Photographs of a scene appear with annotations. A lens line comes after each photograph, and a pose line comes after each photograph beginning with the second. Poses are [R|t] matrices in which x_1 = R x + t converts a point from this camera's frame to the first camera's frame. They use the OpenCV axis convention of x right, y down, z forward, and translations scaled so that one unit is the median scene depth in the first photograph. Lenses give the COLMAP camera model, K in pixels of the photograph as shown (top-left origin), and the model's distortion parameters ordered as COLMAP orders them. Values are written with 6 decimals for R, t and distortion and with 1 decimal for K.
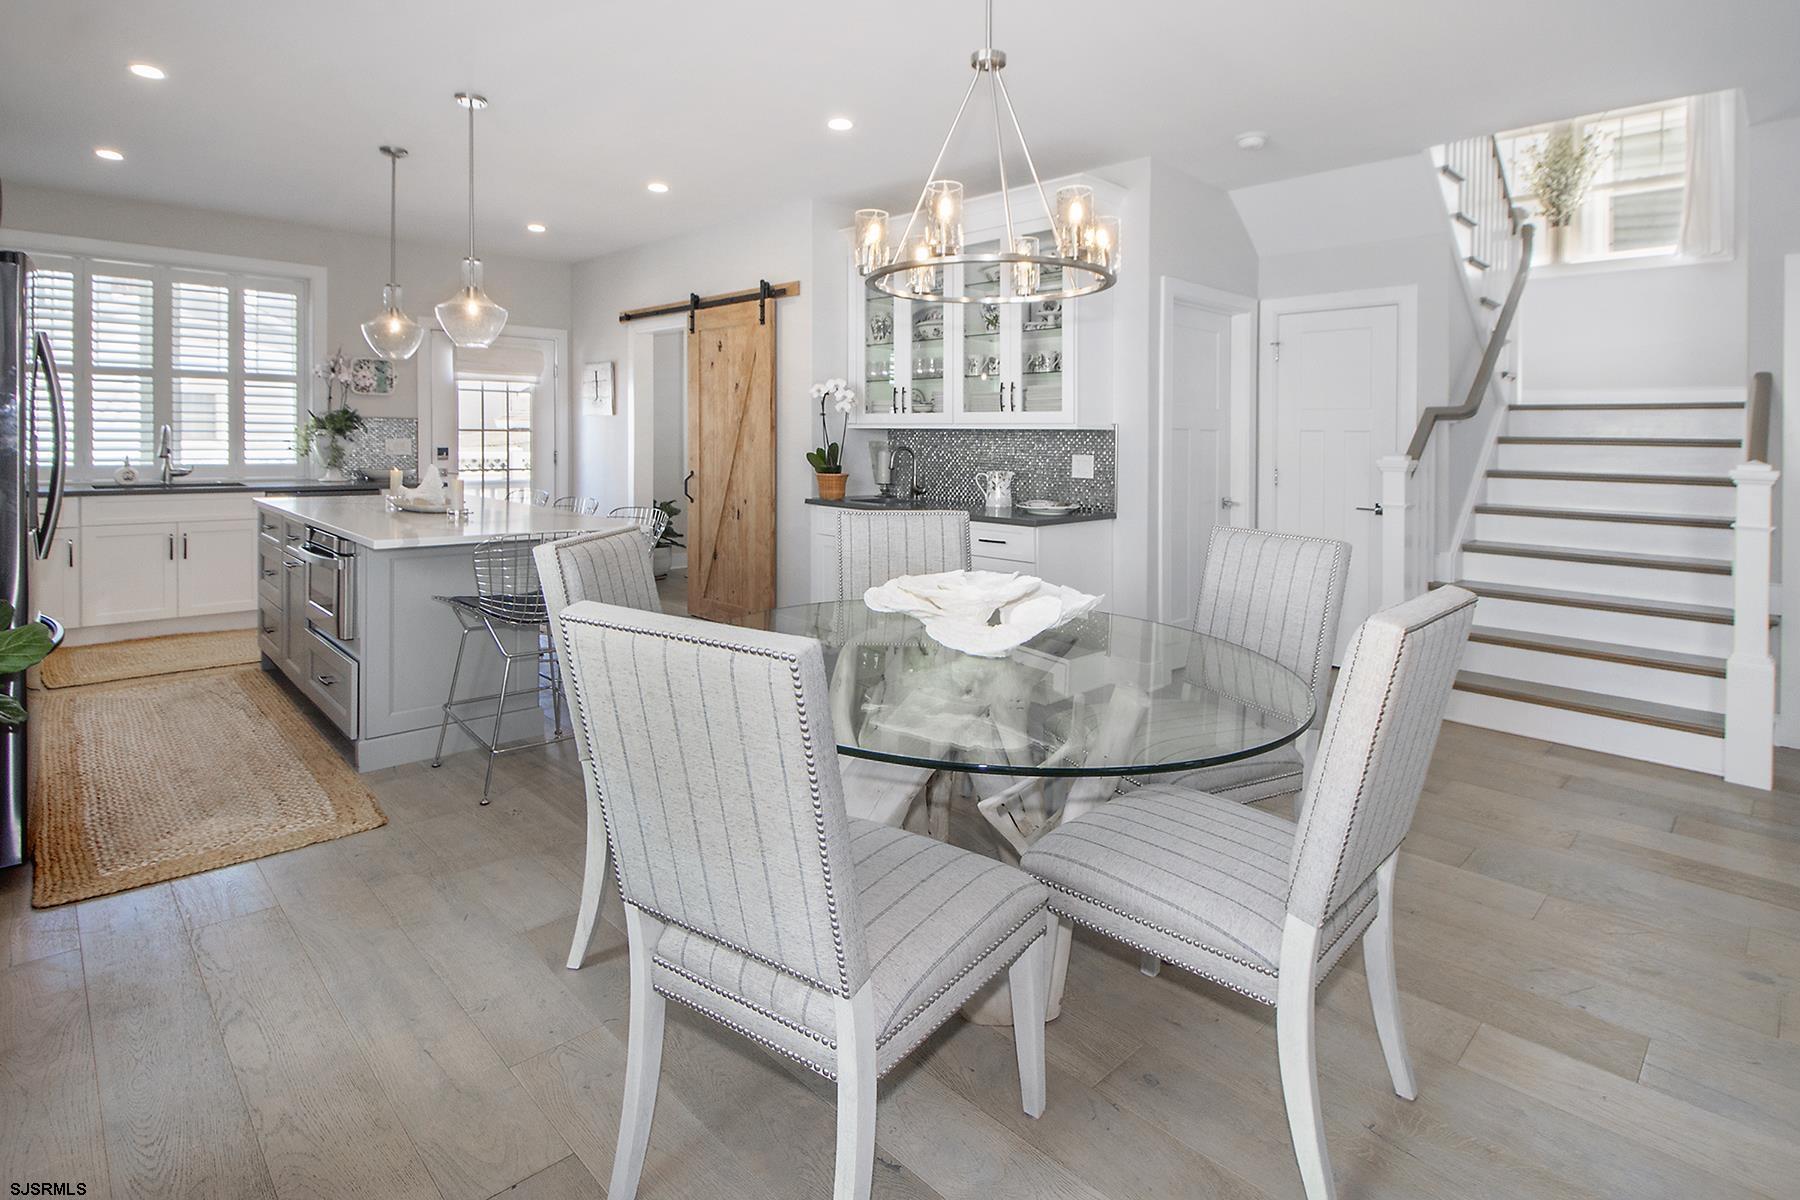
lens RADIAL K [[889.0, 0, 908.0], [0, 889.0, 473.3], [0, 0, 1]] dist [0.018311, 0.000019]
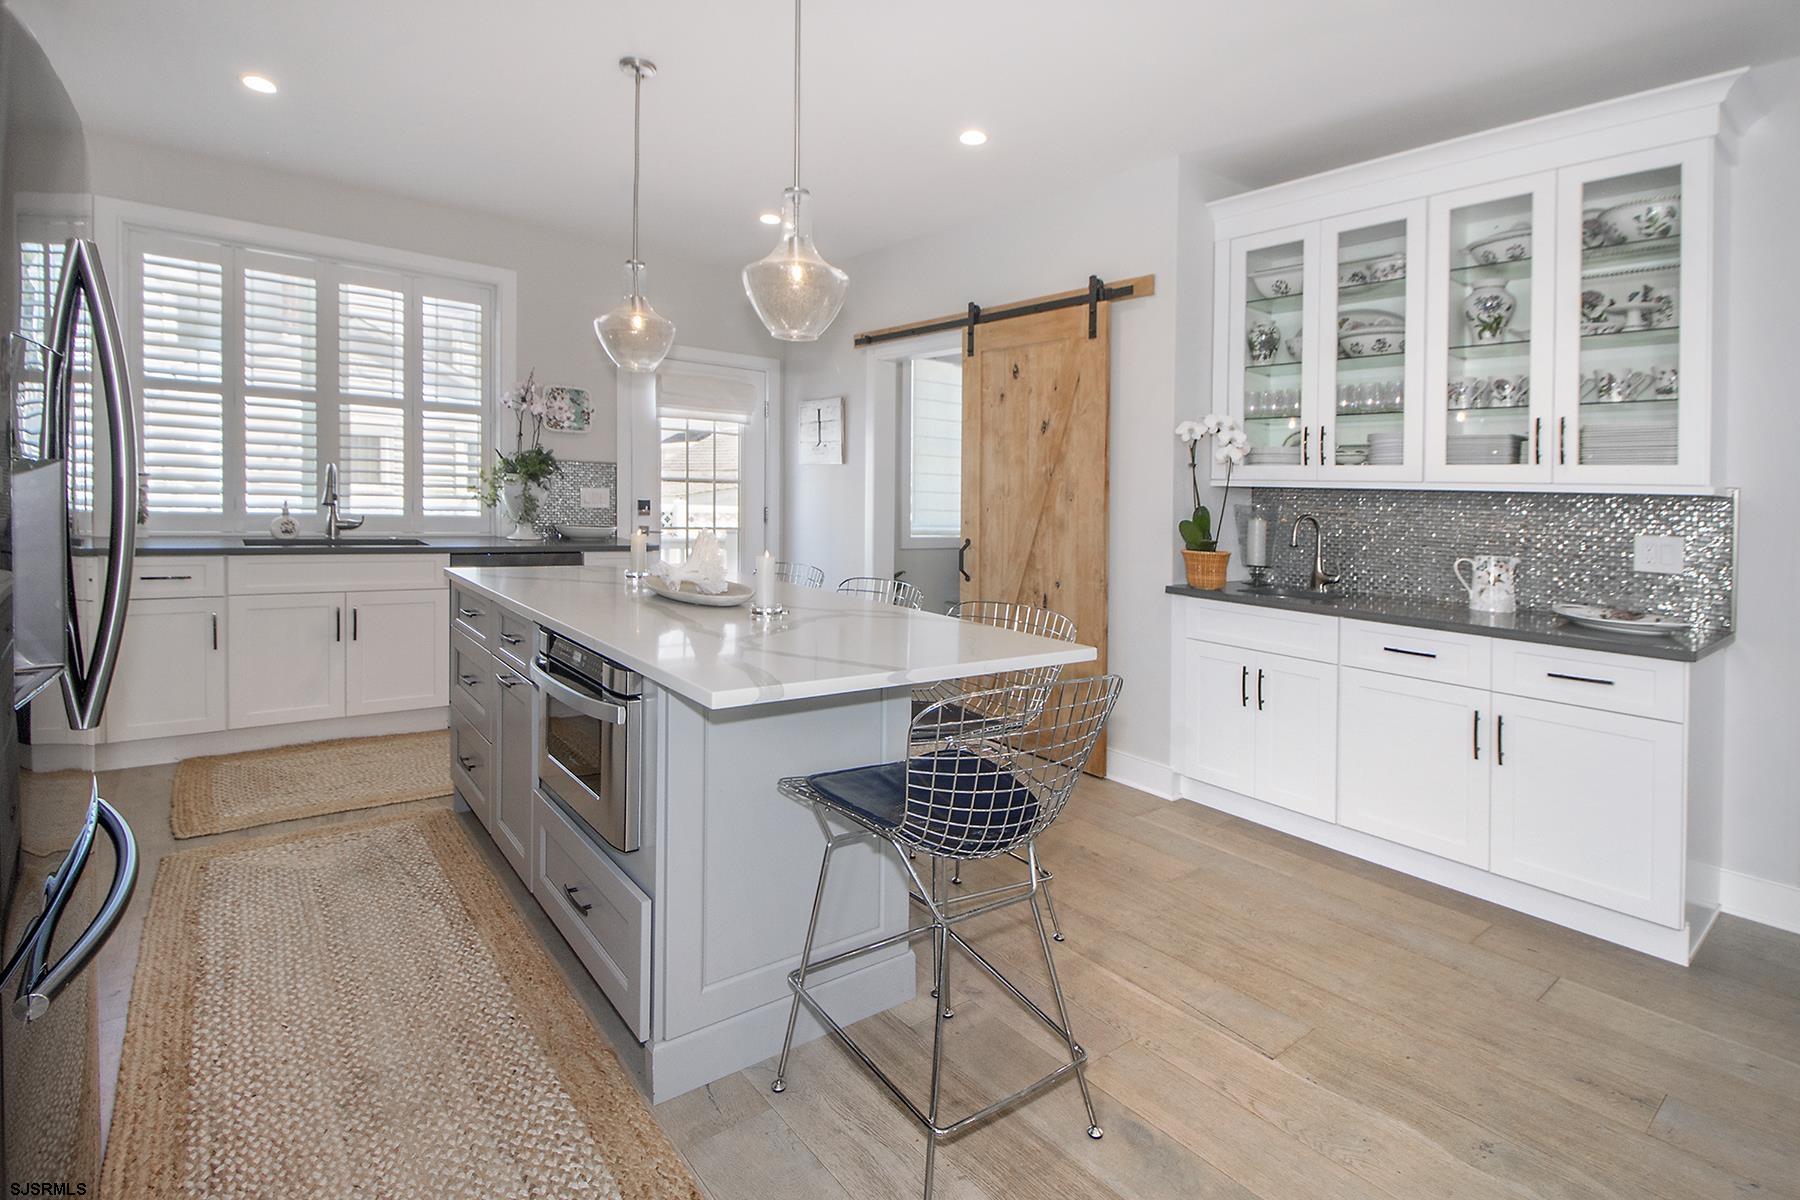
lens RADIAL K [[874.3, 0, 906.9], [0, 874.3, 565.8], [0, 0, 1]] dist [0.025428, -0.000048]
pose [[0.993124, 0.031855, -0.112646, -0.225845], [-0.027431, 0.998799, 0.040607, -0.009278], [0.113804, -0.037237, 0.992805, 0.275121]]
